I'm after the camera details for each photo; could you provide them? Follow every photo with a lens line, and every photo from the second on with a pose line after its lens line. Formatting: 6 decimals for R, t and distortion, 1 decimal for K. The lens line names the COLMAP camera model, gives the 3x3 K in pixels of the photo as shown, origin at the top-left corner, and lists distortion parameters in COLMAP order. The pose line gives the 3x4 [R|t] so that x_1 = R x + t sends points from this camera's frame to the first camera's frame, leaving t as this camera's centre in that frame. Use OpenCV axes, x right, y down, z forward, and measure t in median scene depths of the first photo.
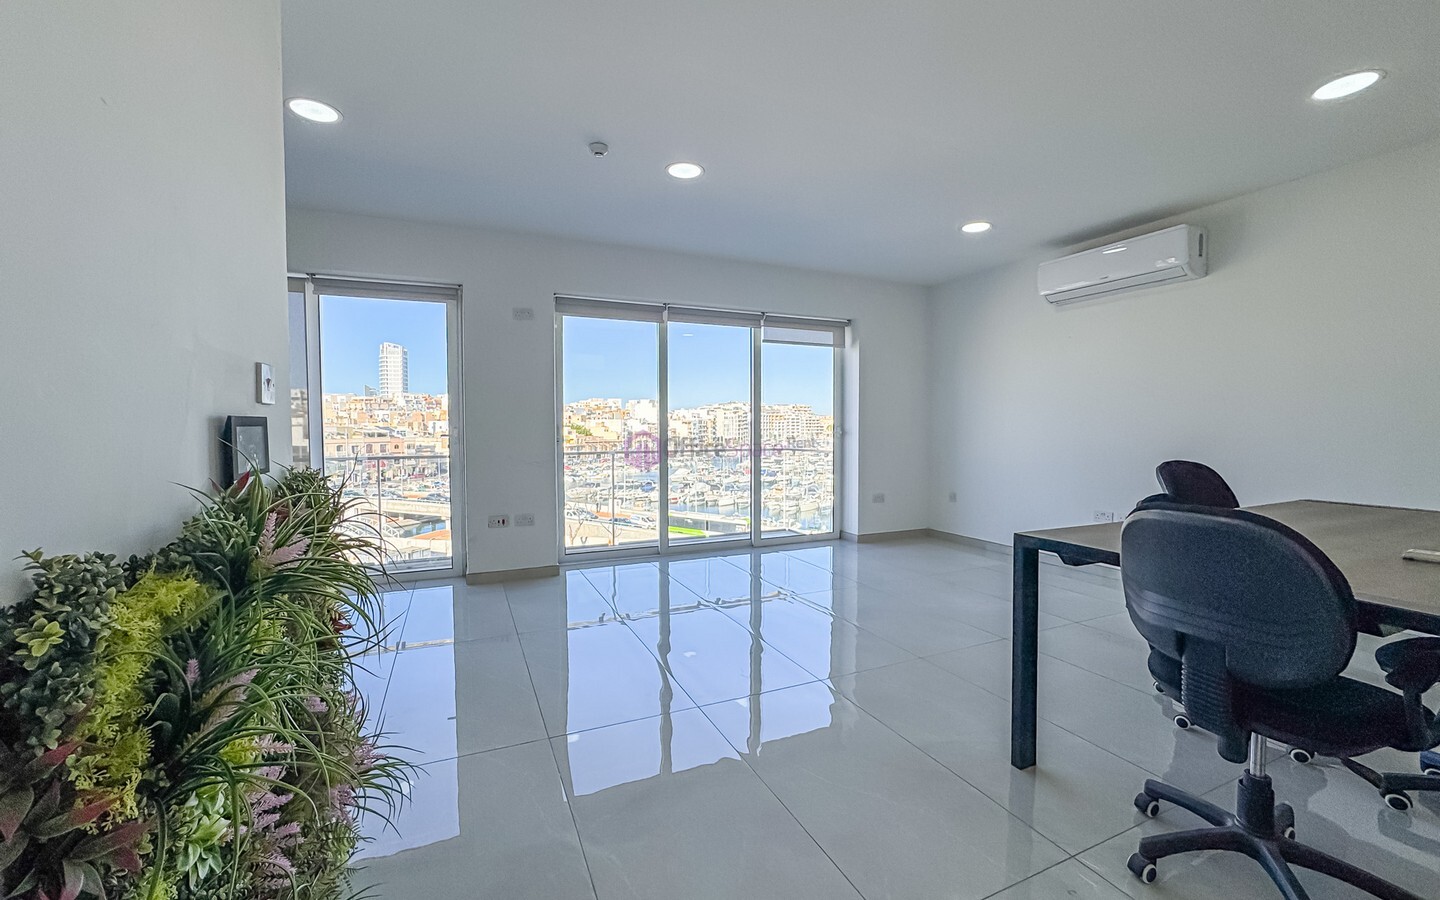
lens RADIAL K [[581.2, 0, 716.6], [0, 581.2, 448.0], [0, 0, 1]] dist [-0.042723, 0.019017]
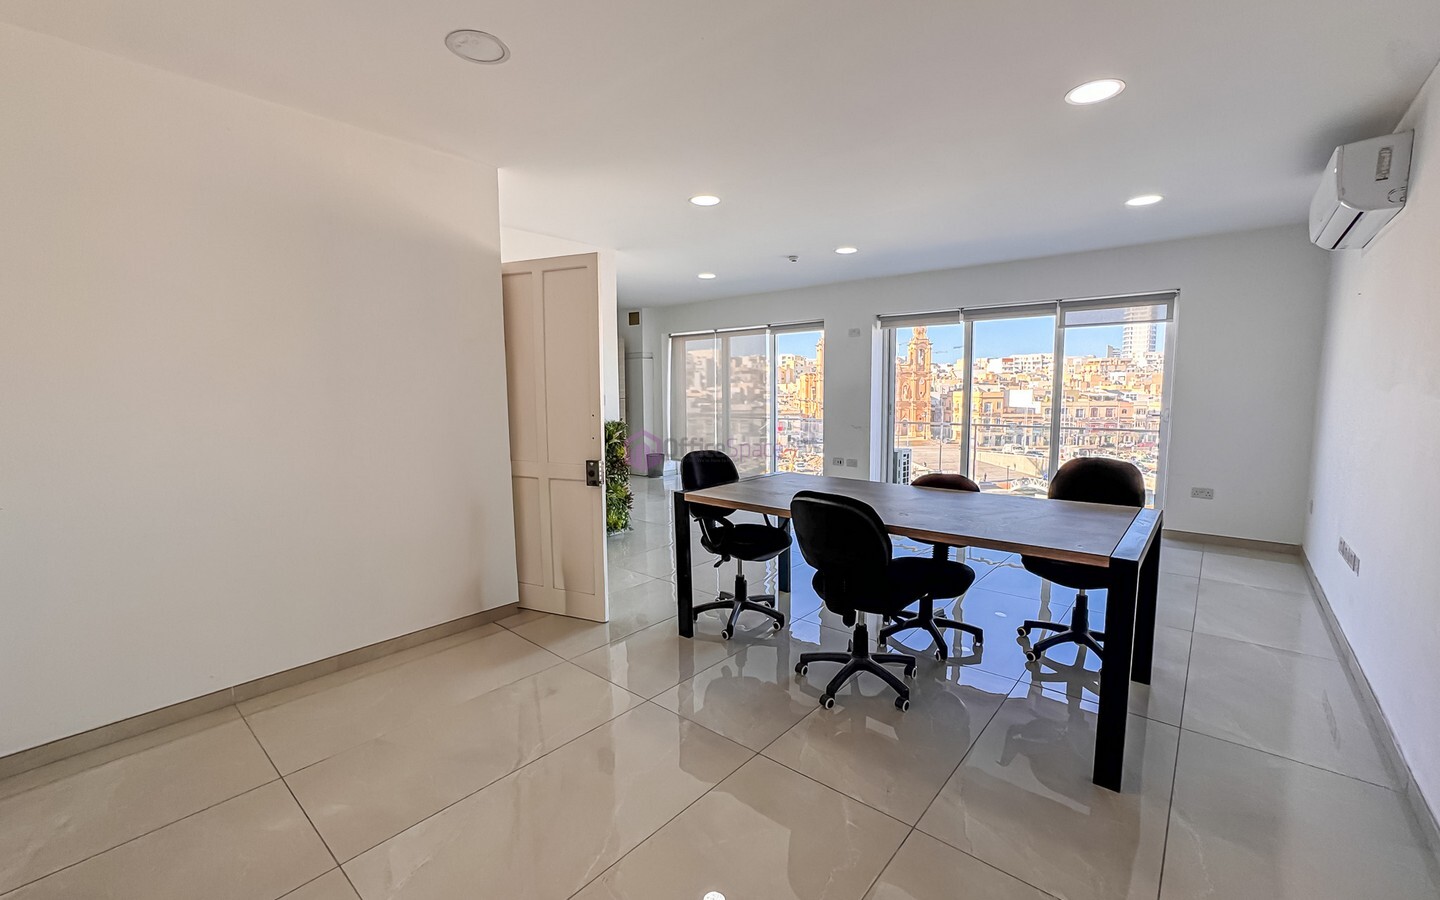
lens RADIAL K [[581.2, 0, 716.6], [0, 581.2, 448.0], [0, 0, 1]] dist [-0.042723, 0.019017]
pose [[0.429866, 0.089146, -0.898481, 1.006724], [-0.031173, 0.995986, 0.083906, -0.040582], [0.902355, -0.008060, 0.430919, -0.027514]]
